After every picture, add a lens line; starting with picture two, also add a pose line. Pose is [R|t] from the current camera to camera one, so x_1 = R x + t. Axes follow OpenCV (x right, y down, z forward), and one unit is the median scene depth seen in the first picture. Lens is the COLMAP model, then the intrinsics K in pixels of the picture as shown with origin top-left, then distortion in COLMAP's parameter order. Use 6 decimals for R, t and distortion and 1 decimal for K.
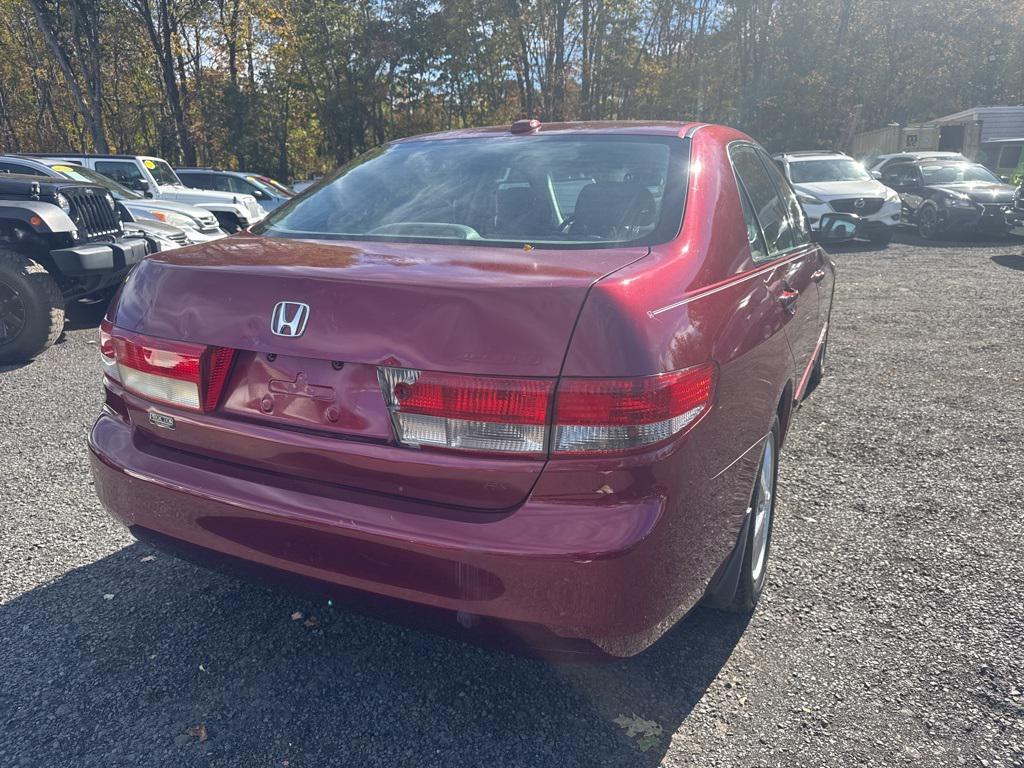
lens RADIAL K [[727.5, 0, 516.1], [0, 727.5, 380.1], [0, 0, 1]] dist [0.021207, -0.026793]
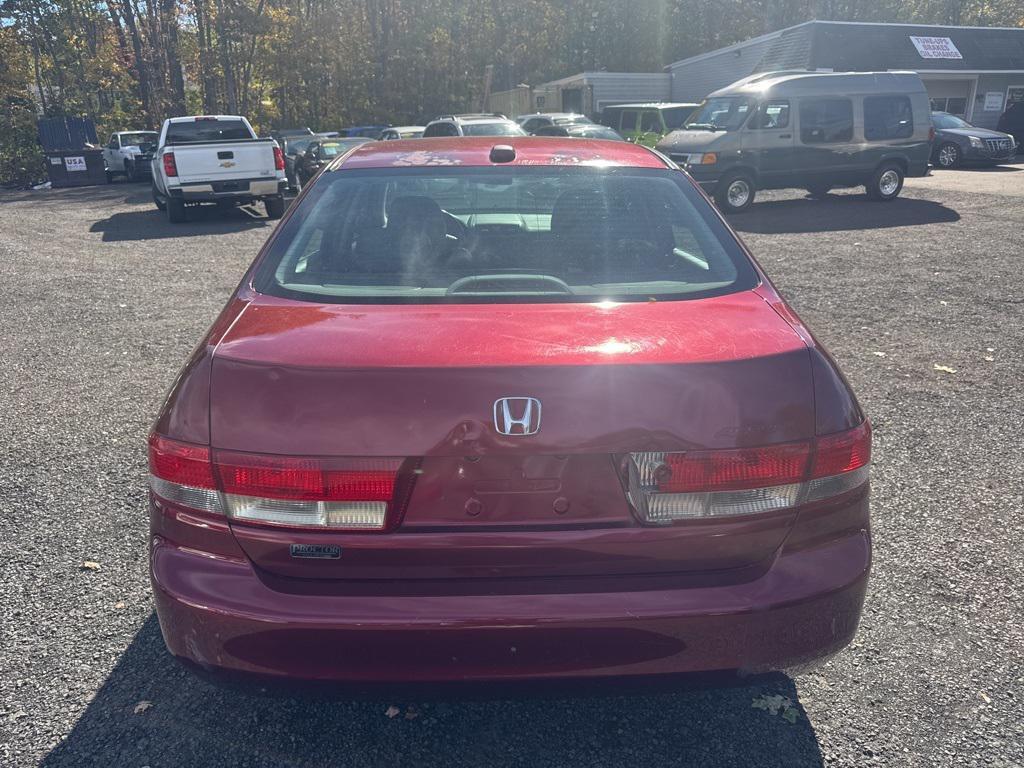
lens RADIAL K [[727.5, 0, 513.9], [0, 727.5, 380.2], [0, 0, 1]] dist [0.021207, -0.026793]
pose [[0.885123, -0.147243, 0.441449, -0.218649], [0.118773, 0.988685, 0.091626, -0.065526], [-0.449945, -0.028668, 0.892596, 0.056187]]
